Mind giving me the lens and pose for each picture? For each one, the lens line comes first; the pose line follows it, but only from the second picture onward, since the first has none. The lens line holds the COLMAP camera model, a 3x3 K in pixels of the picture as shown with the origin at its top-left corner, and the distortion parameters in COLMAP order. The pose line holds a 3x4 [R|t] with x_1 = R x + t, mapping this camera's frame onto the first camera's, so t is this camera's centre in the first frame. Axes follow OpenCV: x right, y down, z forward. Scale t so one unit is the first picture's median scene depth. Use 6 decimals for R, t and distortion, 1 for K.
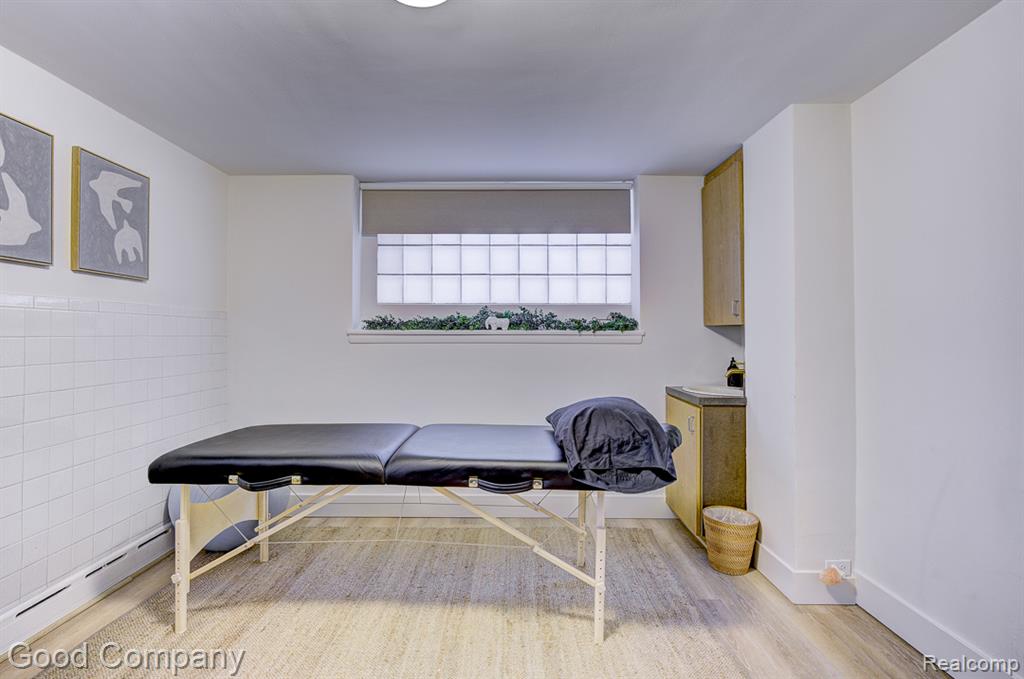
lens RADIAL K [[521.3, 0, 511.4], [0, 521.3, 330.3], [0, 0, 1]] dist [-0.004868, -0.000354]
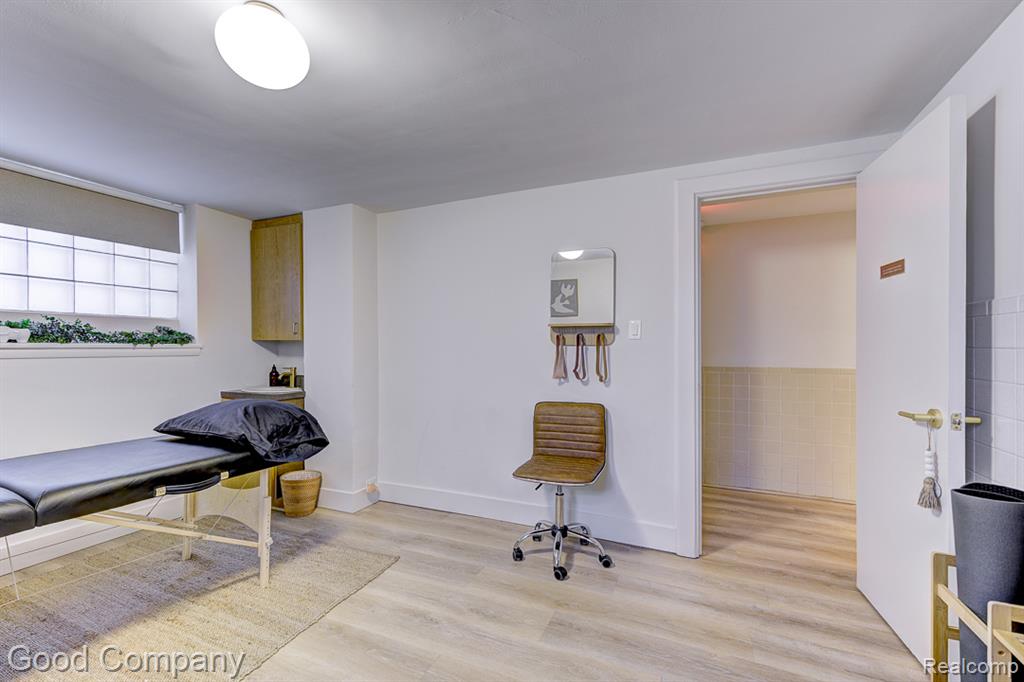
lens RADIAL K [[430.9, 0, 510.7], [0, 430.9, 347.1], [0, 0, 1]] dist [0.000843, 0.000076]
pose [[0.393918, -0.003406, 0.919139, -0.372260], [-0.005361, 0.999968, 0.006003, -0.001933], [-0.919130, -0.007293, 0.393887, 0.016983]]
